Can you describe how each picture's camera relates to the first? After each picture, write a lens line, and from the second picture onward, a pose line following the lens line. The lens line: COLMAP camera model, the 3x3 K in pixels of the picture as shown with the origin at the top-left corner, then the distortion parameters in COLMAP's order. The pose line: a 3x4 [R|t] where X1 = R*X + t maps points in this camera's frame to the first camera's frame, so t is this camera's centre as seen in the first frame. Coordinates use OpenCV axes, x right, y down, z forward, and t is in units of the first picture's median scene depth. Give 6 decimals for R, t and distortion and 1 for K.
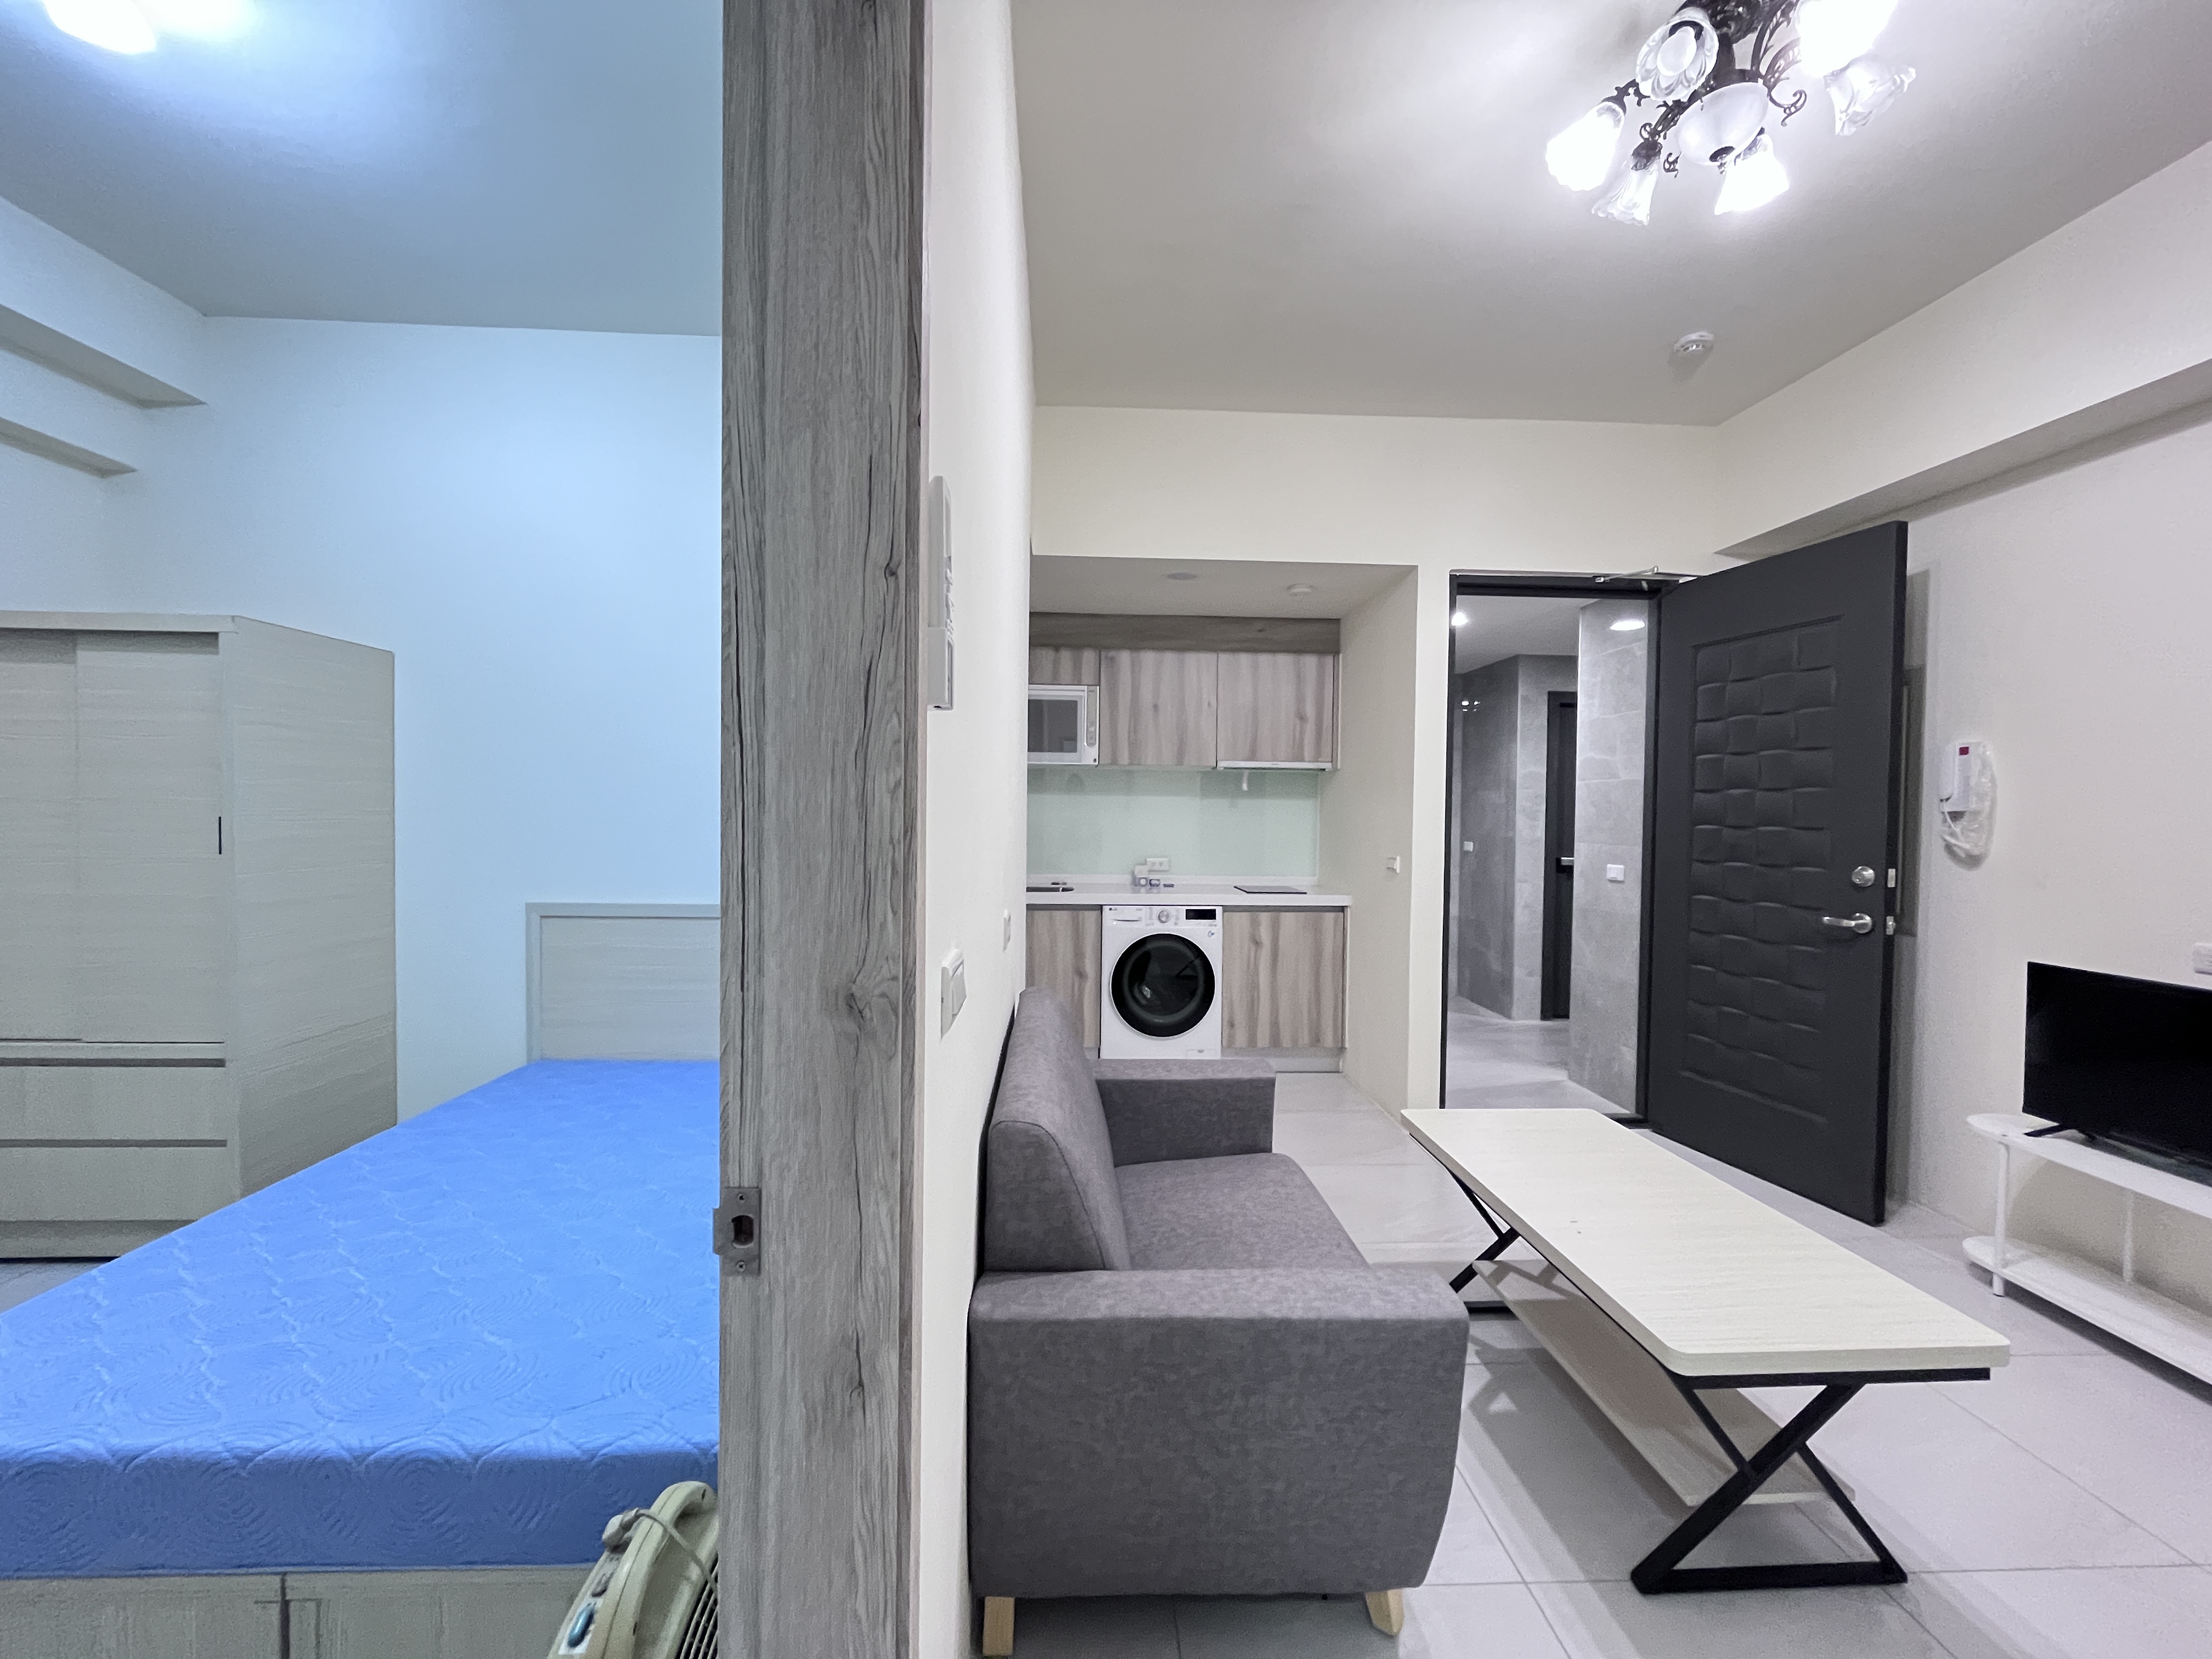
lens RADIAL K [[894.0, 0, 1106.7], [0, 894.0, 830.3], [0, 0, 1]] dist [-0.005665, 0.000034]
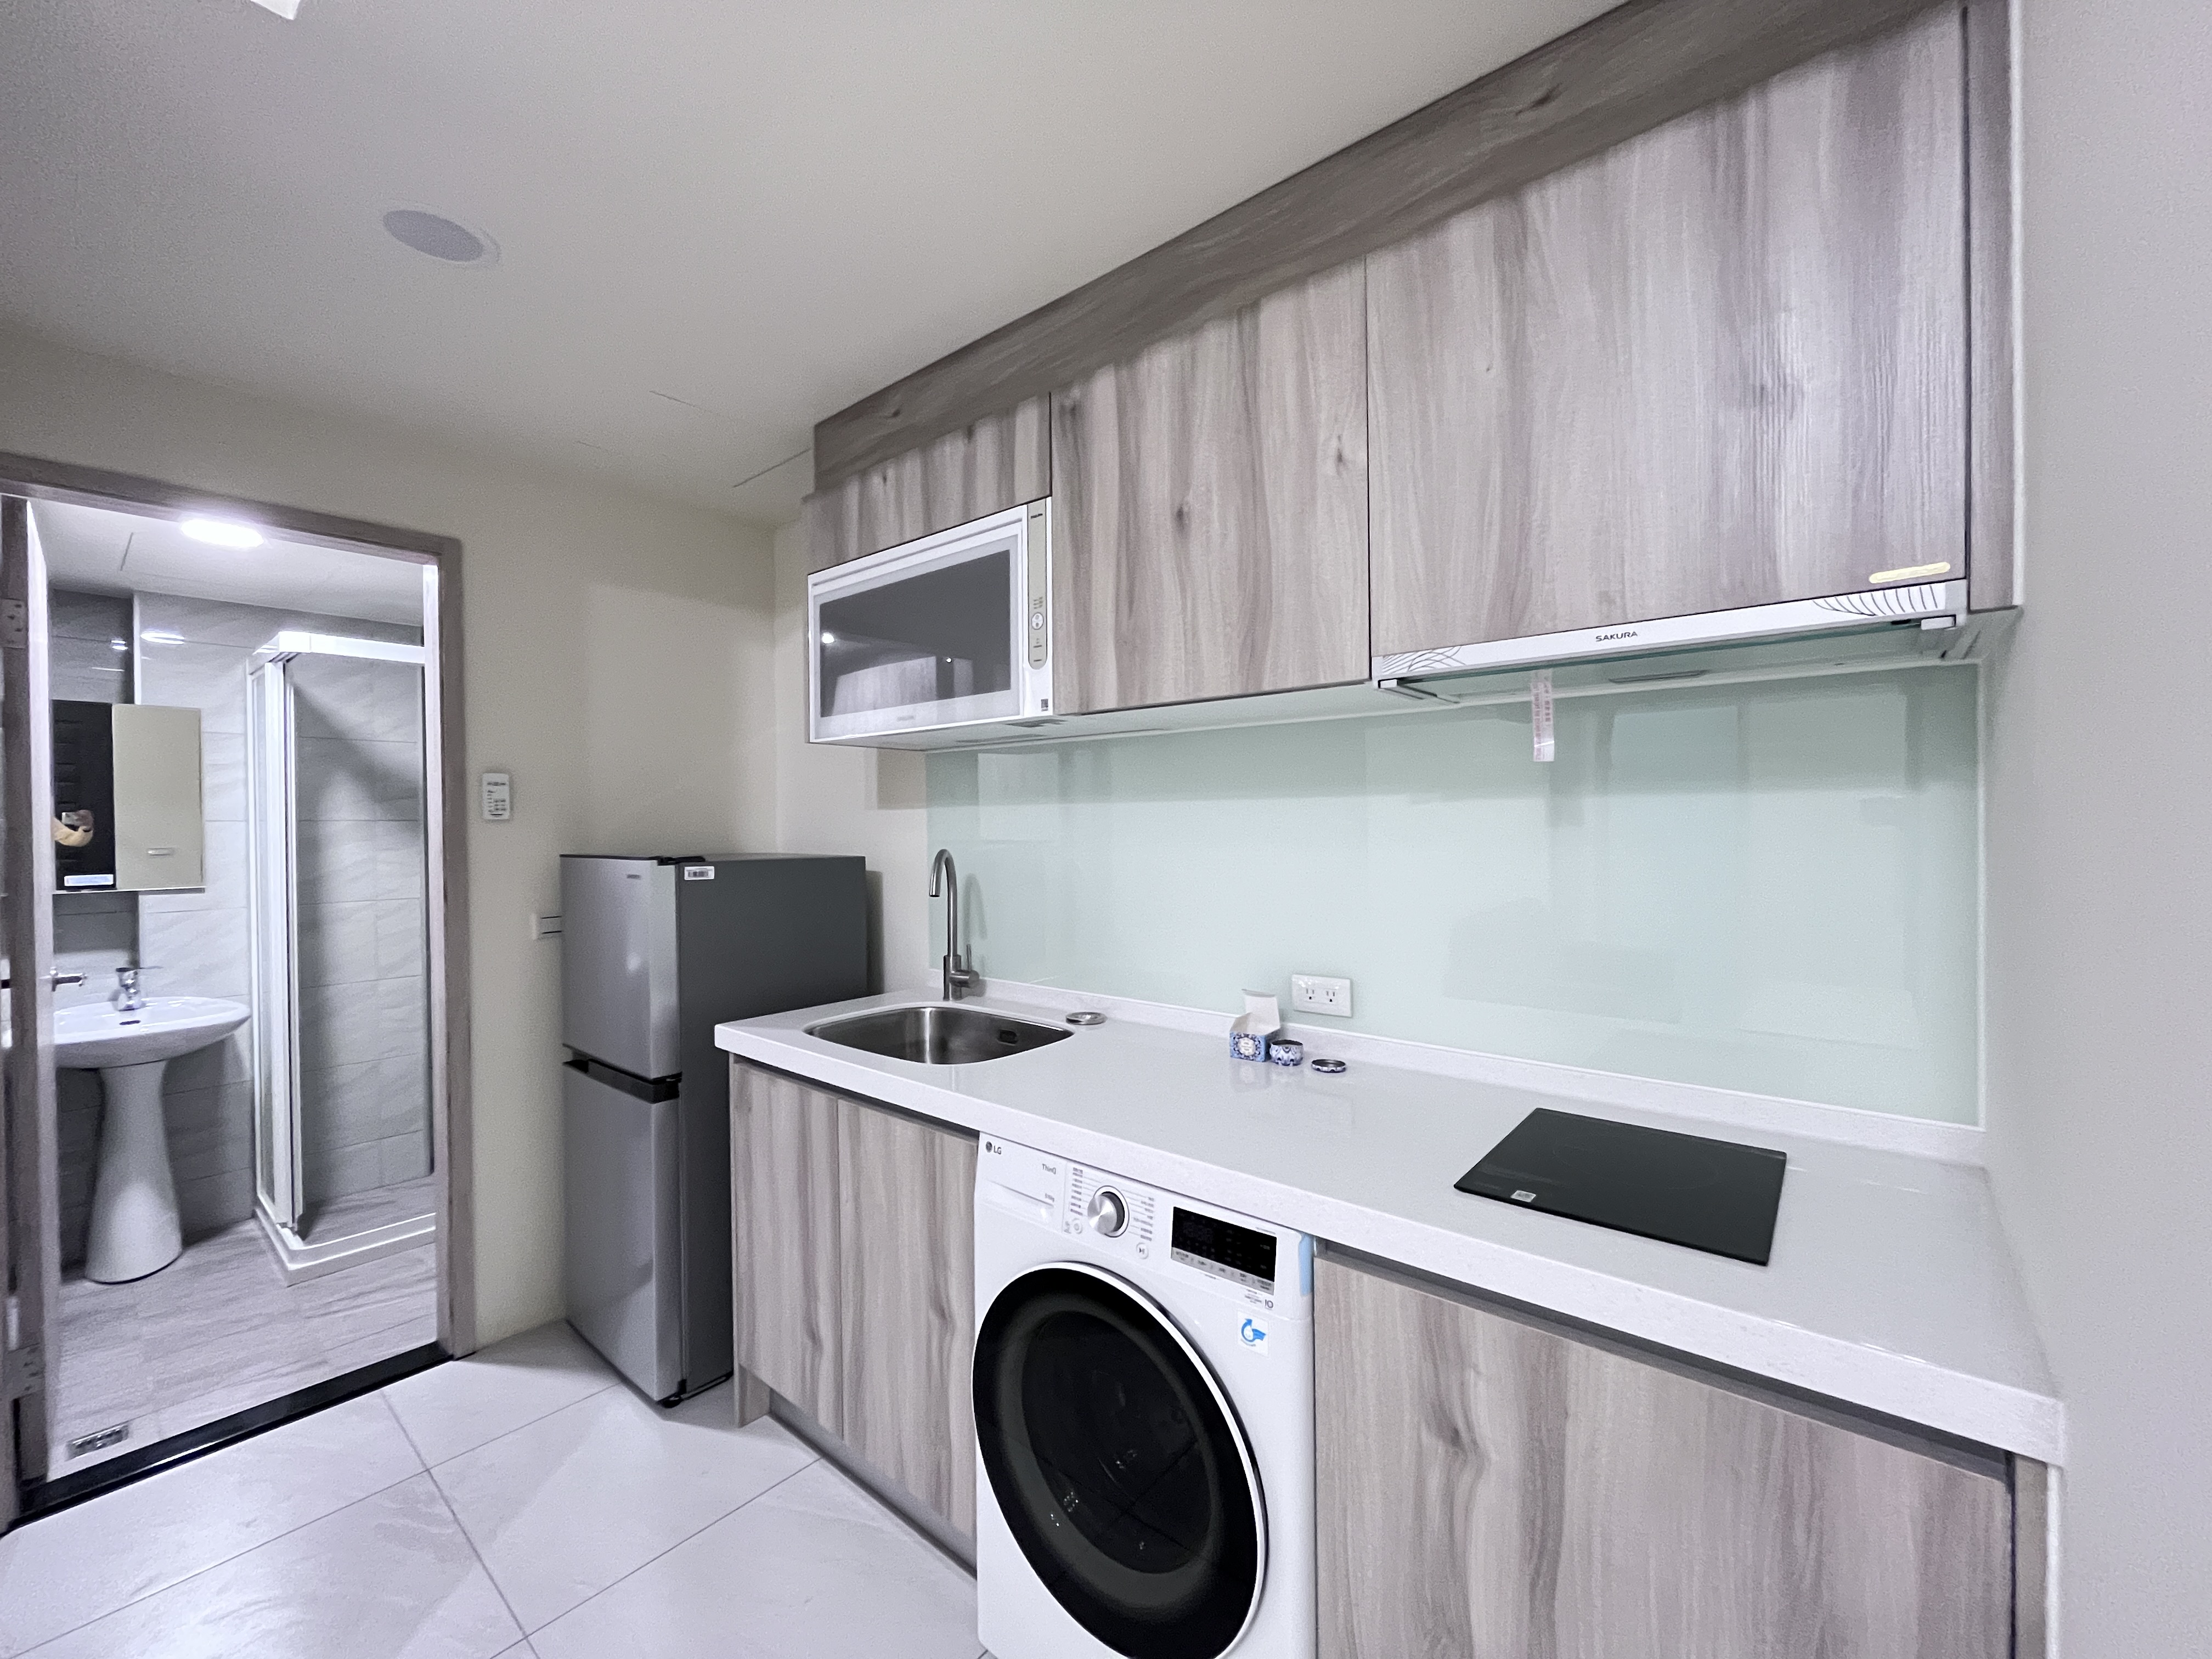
lens RADIAL K [[894.0, 0, 1096.3], [0, 894.0, 834.2], [0, 0, 1]] dist [-0.005665, 0.000034]
pose [[0.738657, -0.011403, -0.673985, 0.230878], [0.003430, 0.999908, -0.013159, -0.020334], [0.674072, 0.007408, 0.738628, 0.705114]]
